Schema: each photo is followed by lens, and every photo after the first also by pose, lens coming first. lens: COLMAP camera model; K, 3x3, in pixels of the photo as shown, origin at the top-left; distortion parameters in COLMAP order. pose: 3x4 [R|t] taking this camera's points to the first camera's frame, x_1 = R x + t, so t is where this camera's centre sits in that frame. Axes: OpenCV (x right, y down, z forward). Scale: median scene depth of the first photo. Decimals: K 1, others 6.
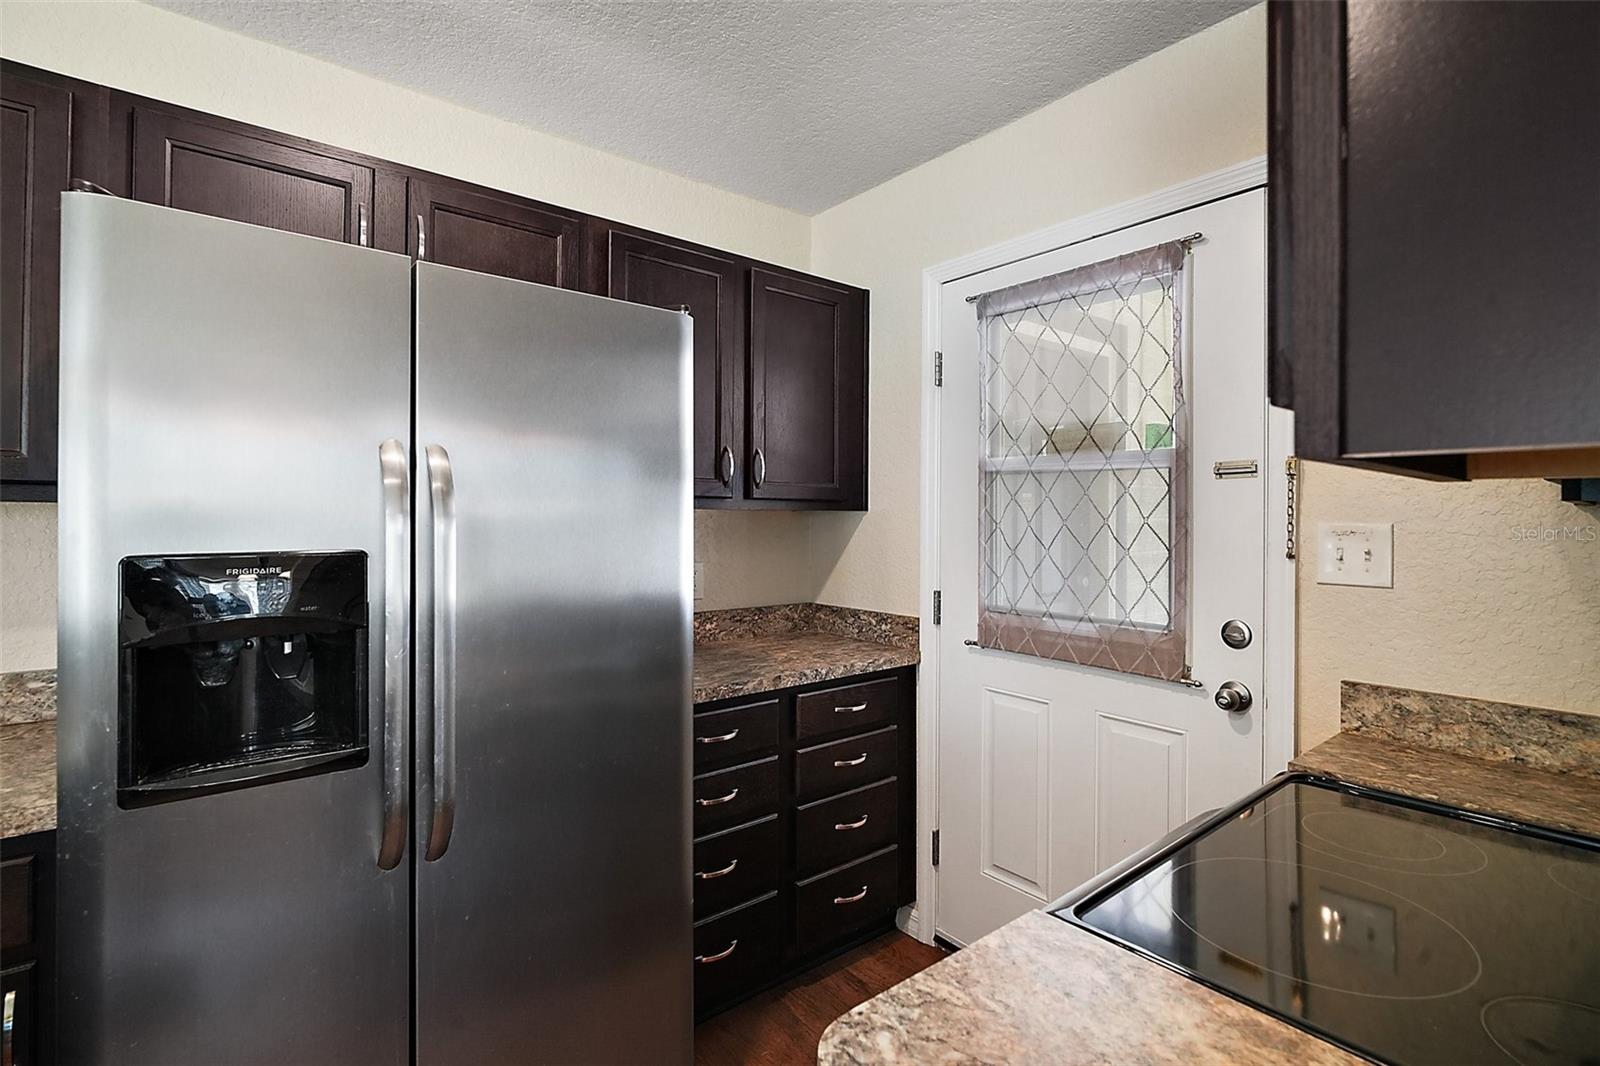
lens RADIAL K [[744.4, 0, 800.8], [0, 744.4, 511.7], [0, 0, 1]] dist [-0.001412, -0.000876]
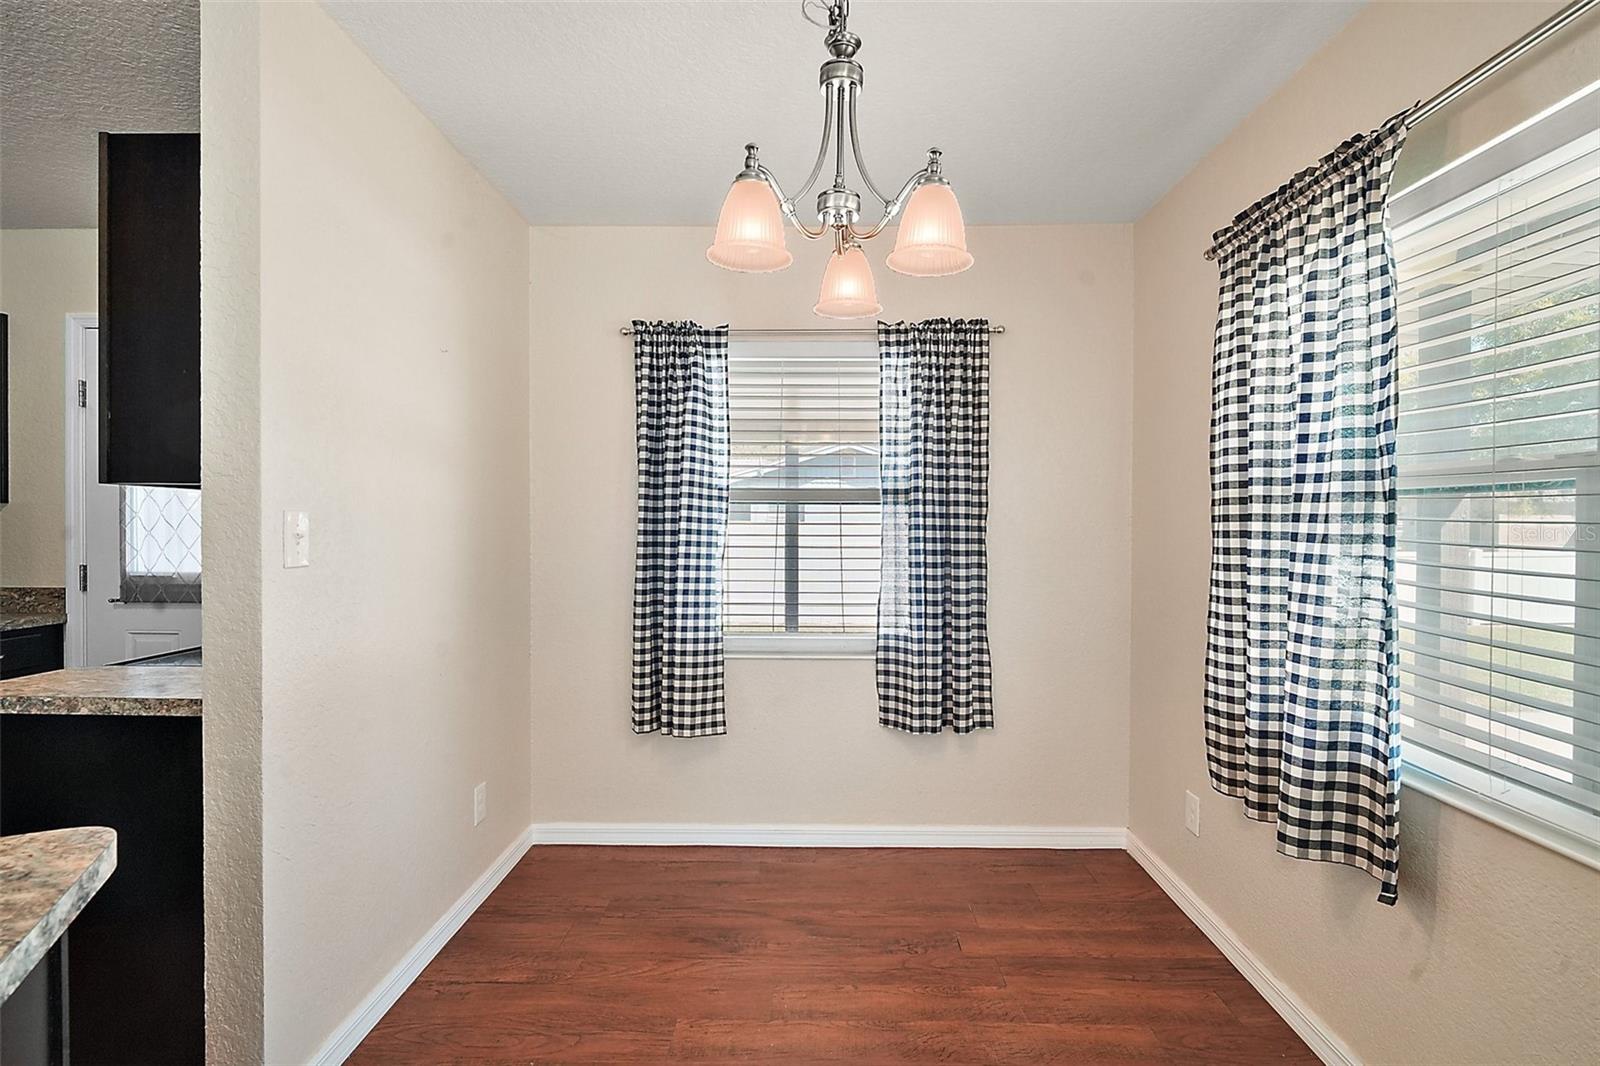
lens RADIAL K [[745.3, 0, 806.9], [0, 745.3, 535.3], [0, 0, 1]] dist [-0.004073, -0.001641]
pose [[0.639116, -0.010762, 0.769035, -0.005283], [-0.007630, 0.999764, 0.020331, 0.026978], [-0.769073, -0.018862, 0.638883, -1.162038]]
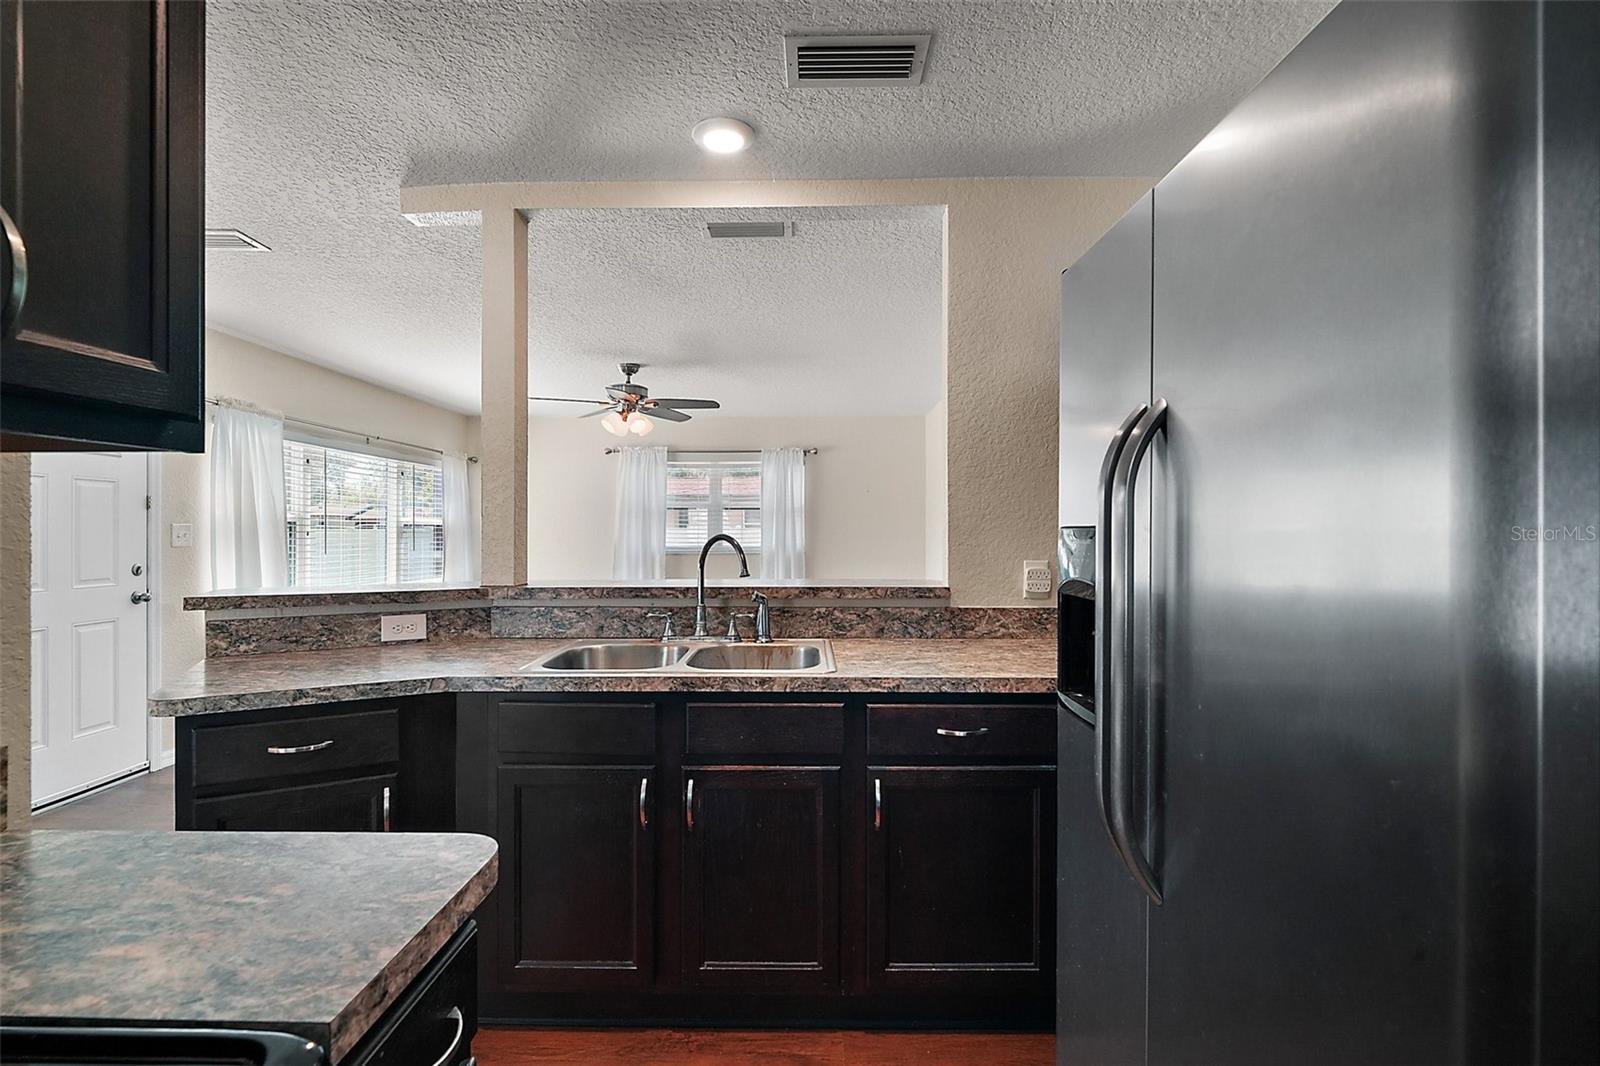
lens RADIAL K [[740.6, 0, 809.6], [0, 740.6, 526.7], [0, 0, 1]] dist [-0.001828, -0.000718]
pose [[-0.631726, -0.003444, -0.775184, 0.287290], [0.002904, 0.999973, -0.006809, 0.038935], [0.775187, -0.006552, -0.631698, 0.902949]]
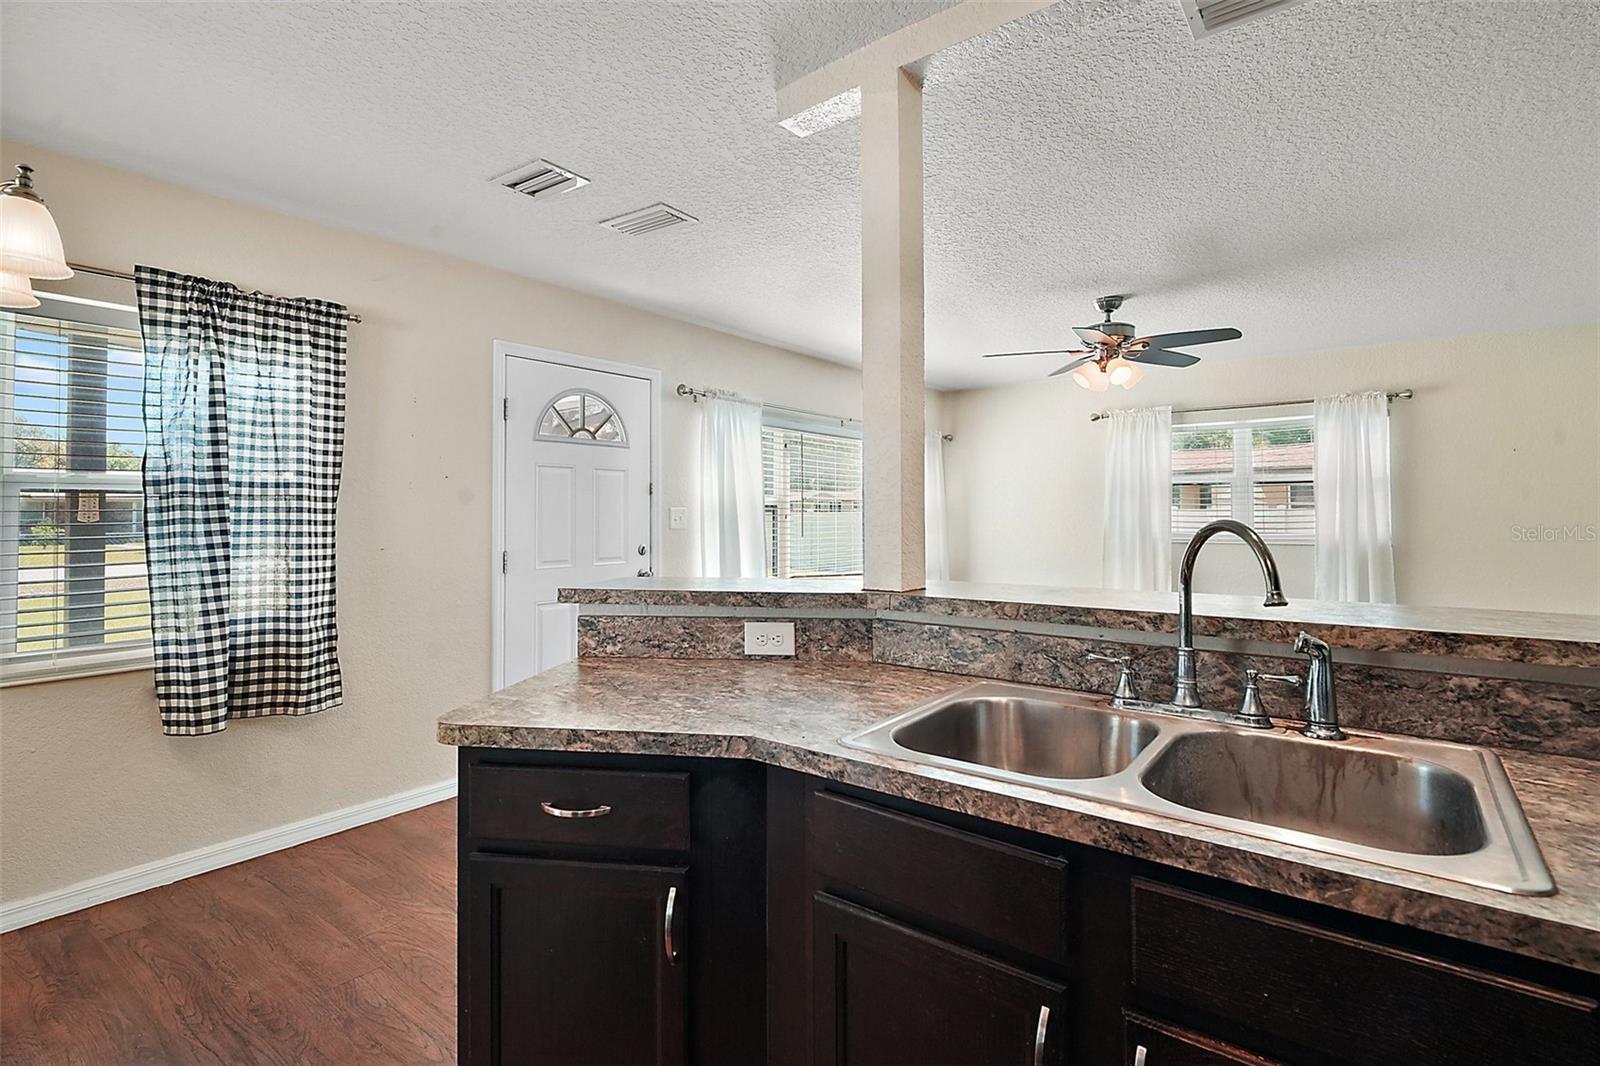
lens RADIAL K [[769.6, 0, 813.4], [0, 769.6, 497.1], [0, 0, 1]] dist [0.001958, -0.005539]
pose [[-0.970560, -0.002132, -0.240850, -0.123371], [0.003758, 0.999705, -0.023992, 0.036798], [0.240830, -0.024191, -0.970266, 0.524181]]
